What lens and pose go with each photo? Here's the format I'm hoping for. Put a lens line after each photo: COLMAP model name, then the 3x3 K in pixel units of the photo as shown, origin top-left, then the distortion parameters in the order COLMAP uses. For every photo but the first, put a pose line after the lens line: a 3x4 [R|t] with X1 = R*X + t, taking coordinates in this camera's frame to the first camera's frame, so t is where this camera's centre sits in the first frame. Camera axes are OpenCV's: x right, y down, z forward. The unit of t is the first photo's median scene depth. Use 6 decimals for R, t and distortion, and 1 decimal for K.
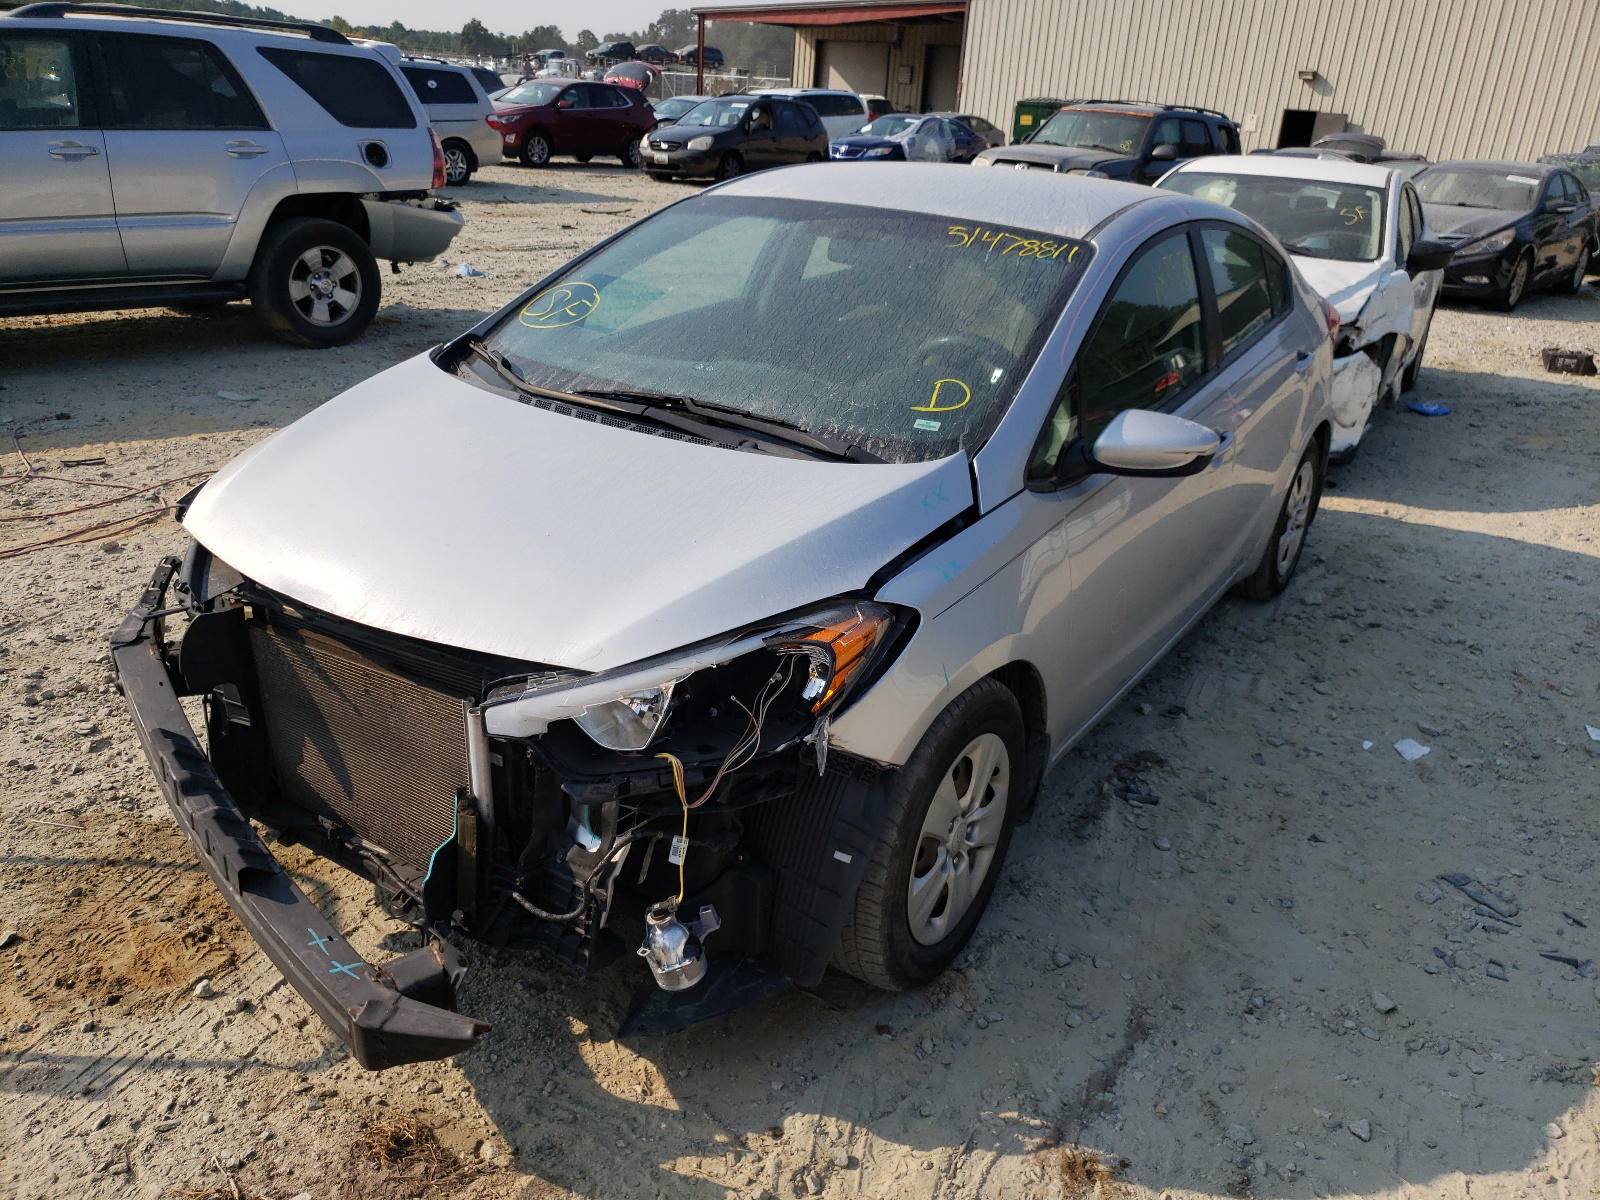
lens RADIAL K [[1229.6, 0, 805.5], [0, 1229.6, 600.4], [0, 0, 1]] dist [-0.000498, -0.003885]
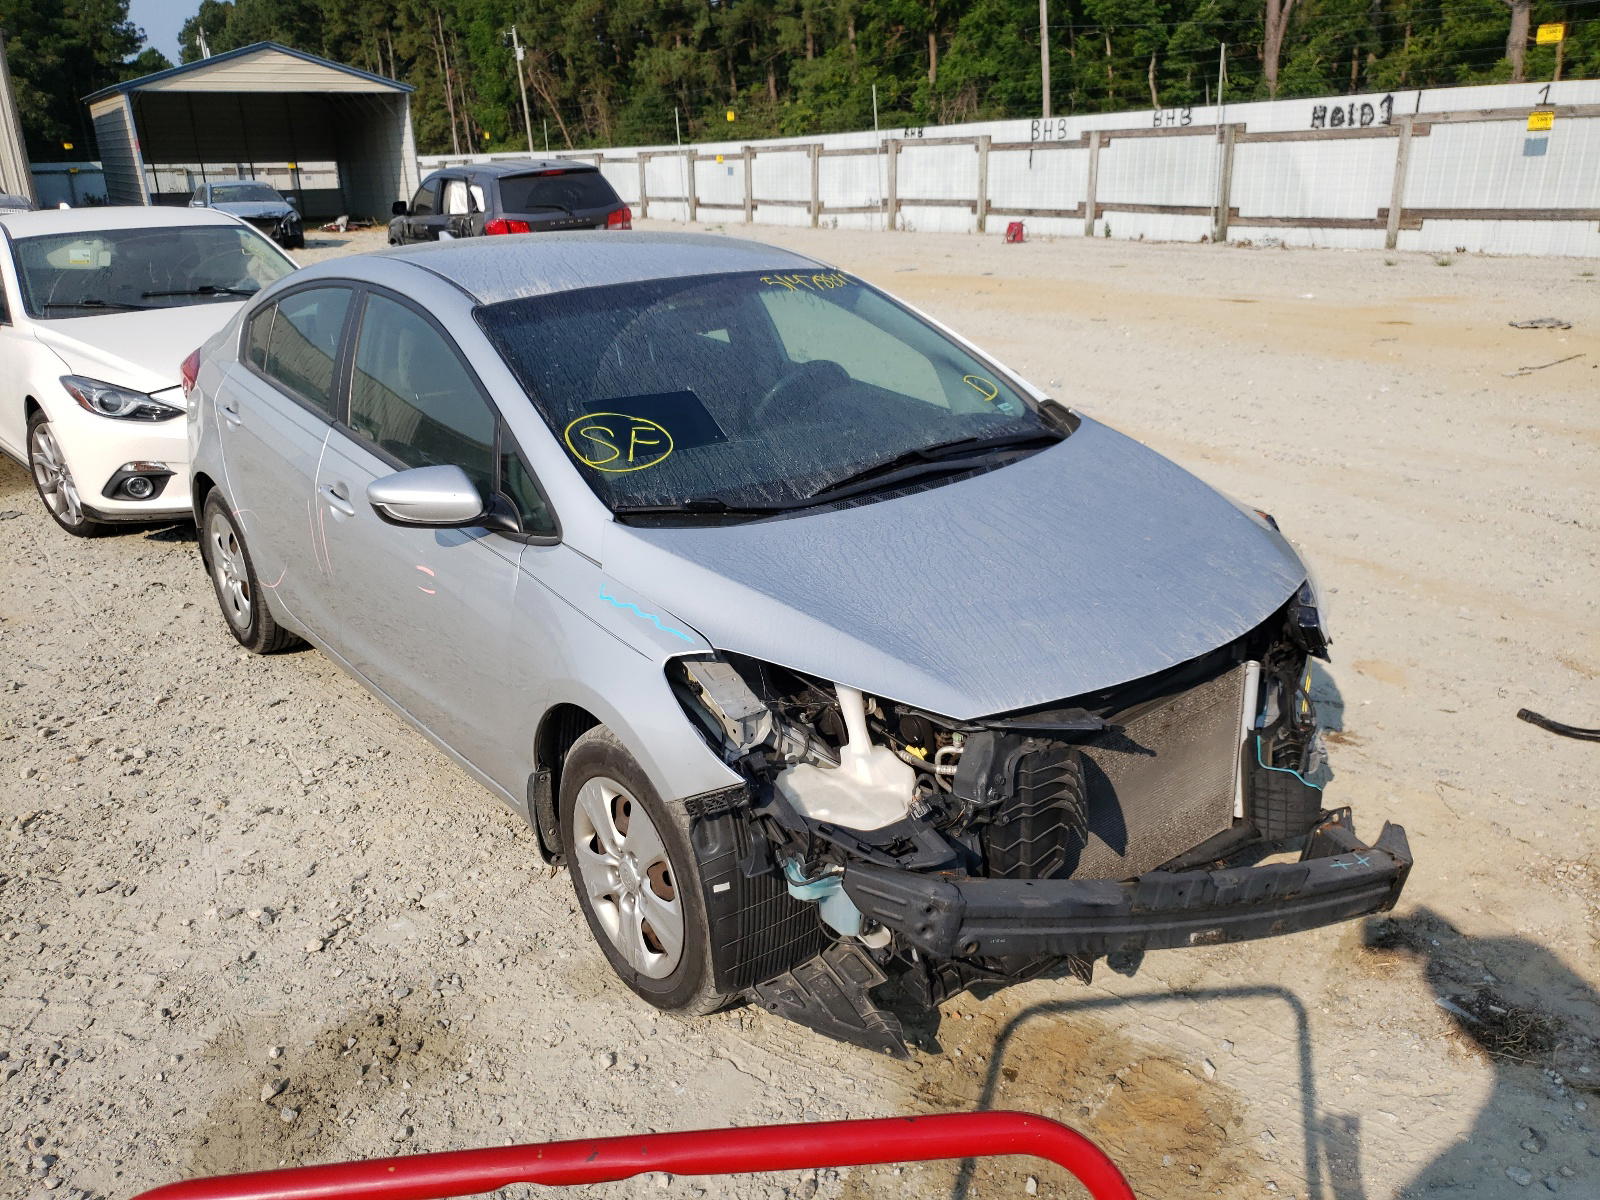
lens RADIAL K [[1229.6, 0, 804.3], [0, 1229.6, 606.2], [0, 0, 1]] dist [-0.000498, -0.003885]
pose [[0.323383, -0.395758, 0.859534, -1.204329], [0.402417, 0.879627, 0.253607, -0.382878], [-0.856437, 0.263879, 0.443716, 0.654703]]
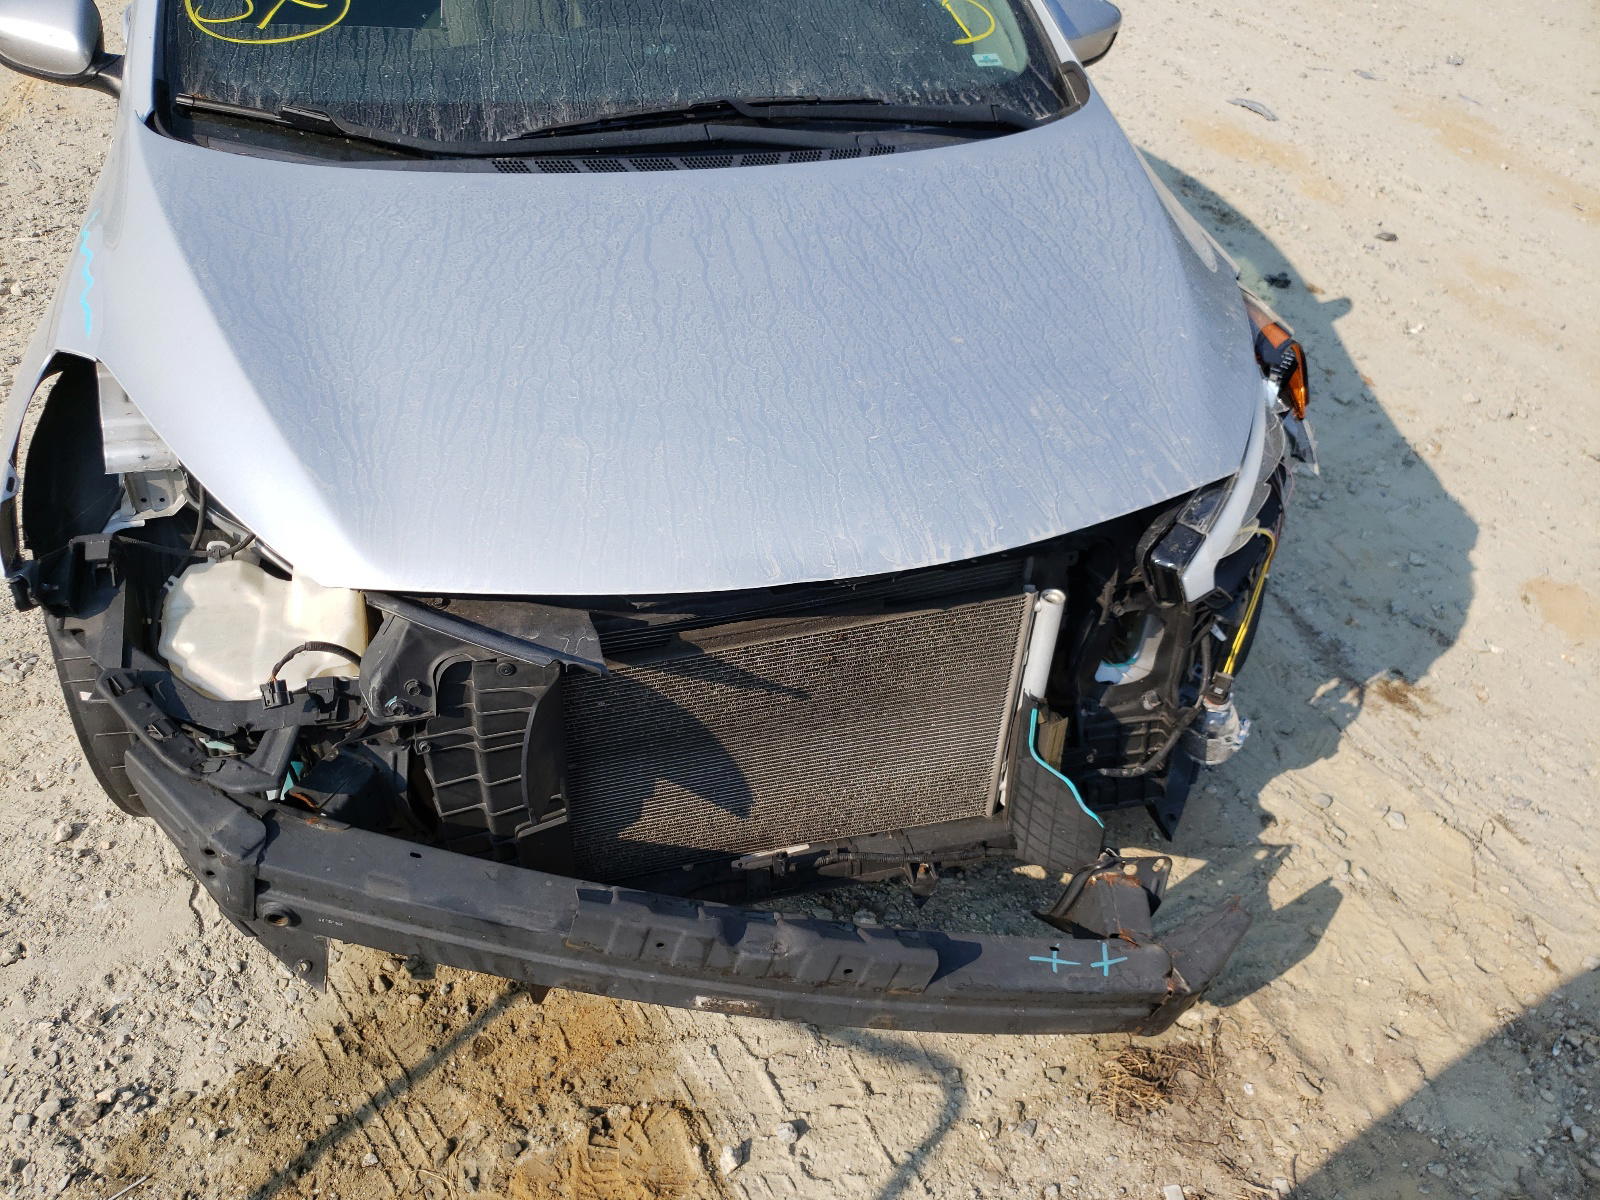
lens RADIAL K [[1229.6, 0, 800.0], [0, 1229.6, 600.2], [0, 0, 1]] dist [-0.000498, -0.003885]
pose [[0.652922, -0.475606, 0.589484, -0.637070], [0.263096, 0.872225, 0.412316, -0.200788], [-0.710263, -0.114120, 0.694625, 0.471365]]
